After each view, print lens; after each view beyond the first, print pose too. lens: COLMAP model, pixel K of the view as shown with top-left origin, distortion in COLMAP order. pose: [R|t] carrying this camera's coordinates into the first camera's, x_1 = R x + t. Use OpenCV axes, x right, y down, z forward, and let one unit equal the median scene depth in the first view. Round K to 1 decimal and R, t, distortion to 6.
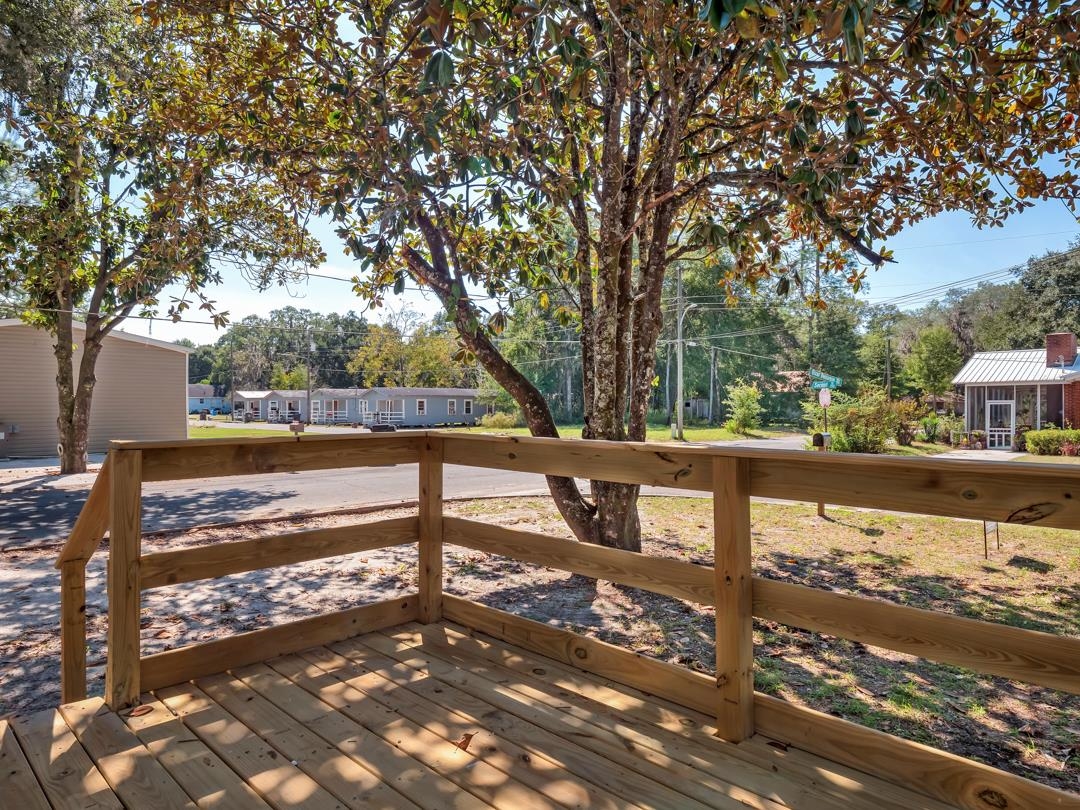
lens RADIAL K [[695.1, 0, 538.7], [0, 695.1, 400.0], [0, 0, 1]] dist [0.047604, 0.002767]
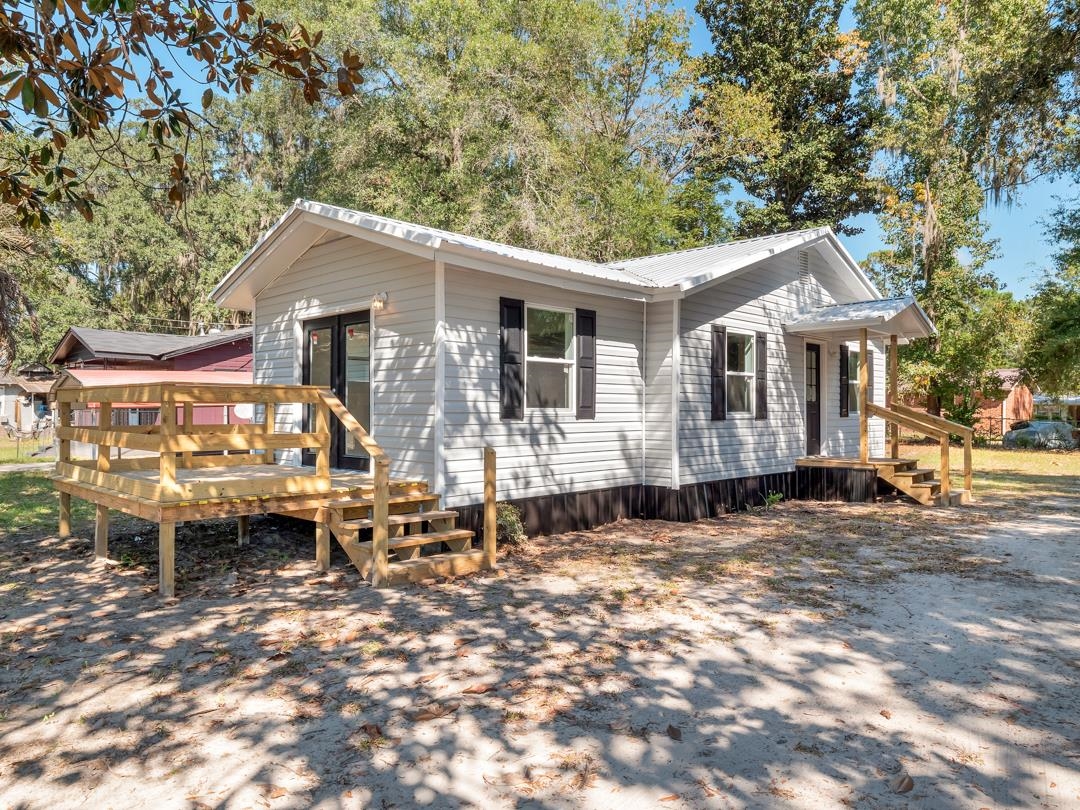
lens RADIAL K [[695.1, 0, 540.2], [0, 695.1, 405.7], [0, 0, 1]] dist [0.047604, 0.002767]
pose [[-0.999647, -0.003194, -0.026392, -0.538211], [-0.002926, 0.999944, -0.010179, 0.058517], [0.026423, -0.010098, -0.999600, 1.520308]]
